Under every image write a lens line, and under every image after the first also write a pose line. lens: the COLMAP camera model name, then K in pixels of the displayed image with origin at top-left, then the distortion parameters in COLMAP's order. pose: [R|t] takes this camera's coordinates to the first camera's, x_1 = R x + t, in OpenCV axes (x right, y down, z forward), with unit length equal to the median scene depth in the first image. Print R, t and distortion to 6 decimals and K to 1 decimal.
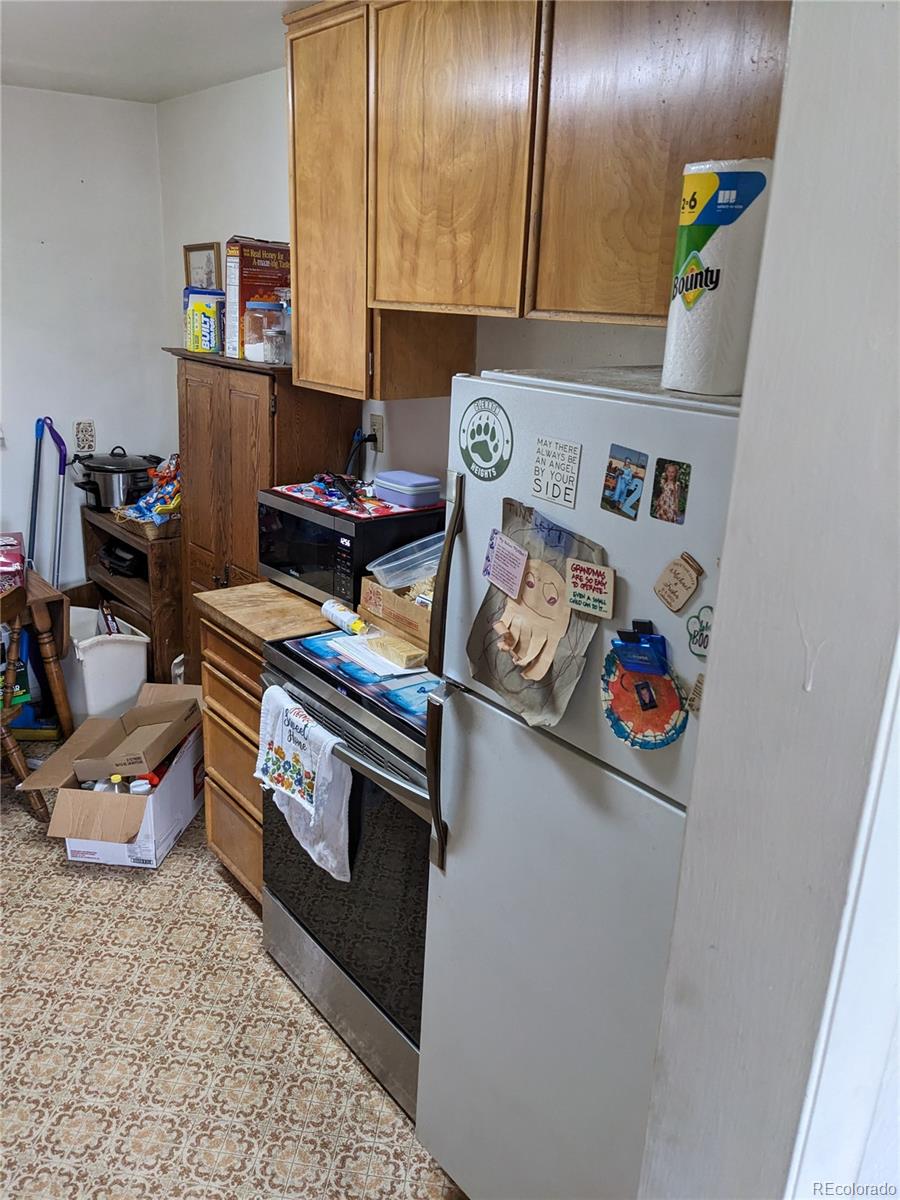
lens RADIAL K [[947.9, 0, 447.9], [0, 947.9, 593.0], [0, 0, 1]] dist [0.034102, -0.071430]
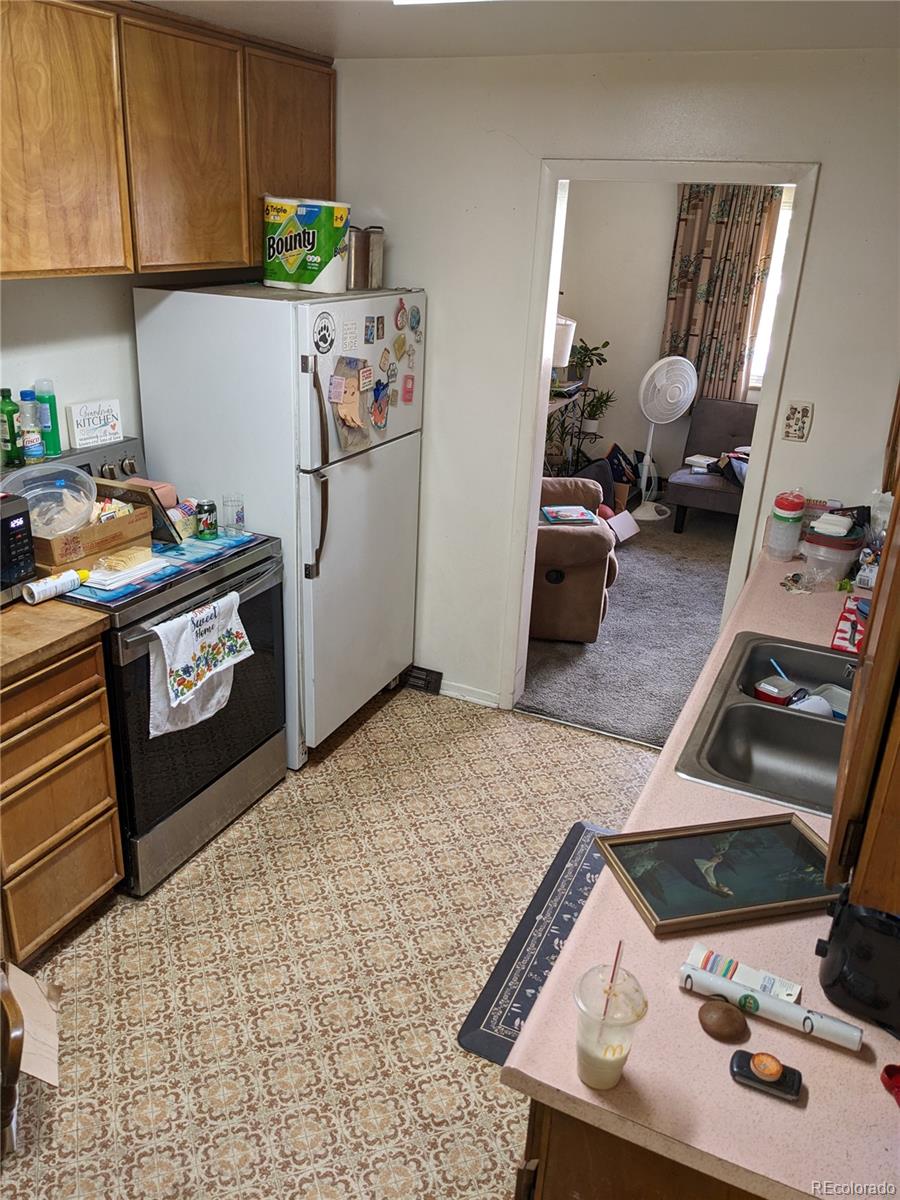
lens RADIAL K [[947.9, 0, 445.9], [0, 947.9, 603.7], [0, 0, 1]] dist [0.034102, -0.071430]
pose [[-0.452574, -0.390392, 0.801730, -2.226988], [0.216934, 0.823864, 0.523629, -0.796033], [-0.864937, 0.410904, -0.288170, 1.830394]]
